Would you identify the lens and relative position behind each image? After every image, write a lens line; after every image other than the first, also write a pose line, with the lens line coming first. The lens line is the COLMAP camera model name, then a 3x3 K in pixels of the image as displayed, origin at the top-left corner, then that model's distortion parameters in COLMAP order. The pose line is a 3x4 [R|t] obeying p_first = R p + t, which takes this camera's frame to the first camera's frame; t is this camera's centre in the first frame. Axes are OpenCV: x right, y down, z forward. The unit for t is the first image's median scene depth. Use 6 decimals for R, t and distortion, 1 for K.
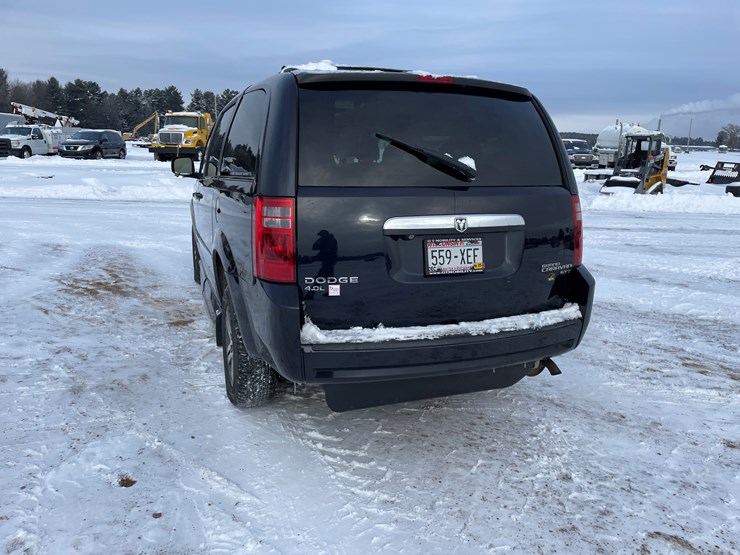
lens RADIAL K [[561.2, 0, 377.2], [0, 561.2, 278.7], [0, 0, 1]] dist [0.076046, -0.102230]
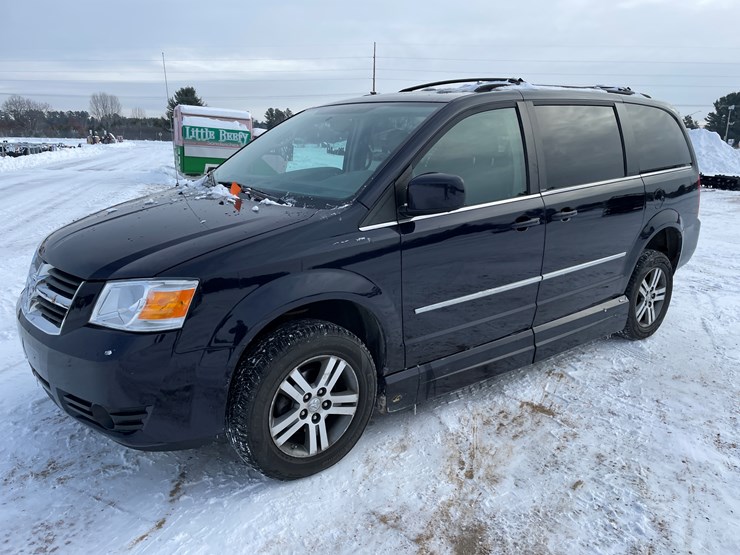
lens RADIAL K [[559.6, 0, 378.0], [0, 559.6, 283.6], [0, 0, 1]] dist [0.089689, -0.117677]
pose [[-0.312238, -0.261144, 0.913406, -1.455758], [0.189374, 0.925070, 0.329214, -0.544517], [-0.930937, 0.275769, -0.239389, 2.180818]]
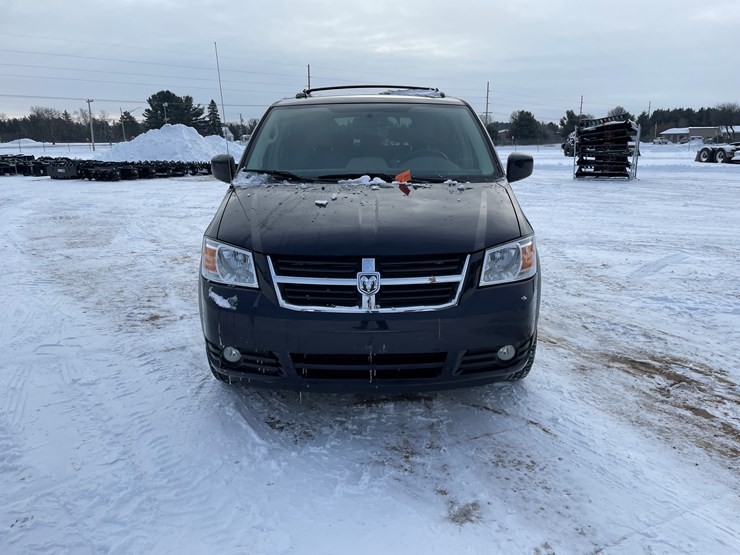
lens RADIAL K [[559.6, 0, 375.3], [0, 559.6, 278.6], [0, 0, 1]] dist [0.089689, -0.117677]
pose [[-0.936532, -0.101264, 0.335639, -0.787507], [0.063377, 0.892699, 0.446174, -0.750943], [-0.344806, 0.439128, -0.829623, 3.198548]]
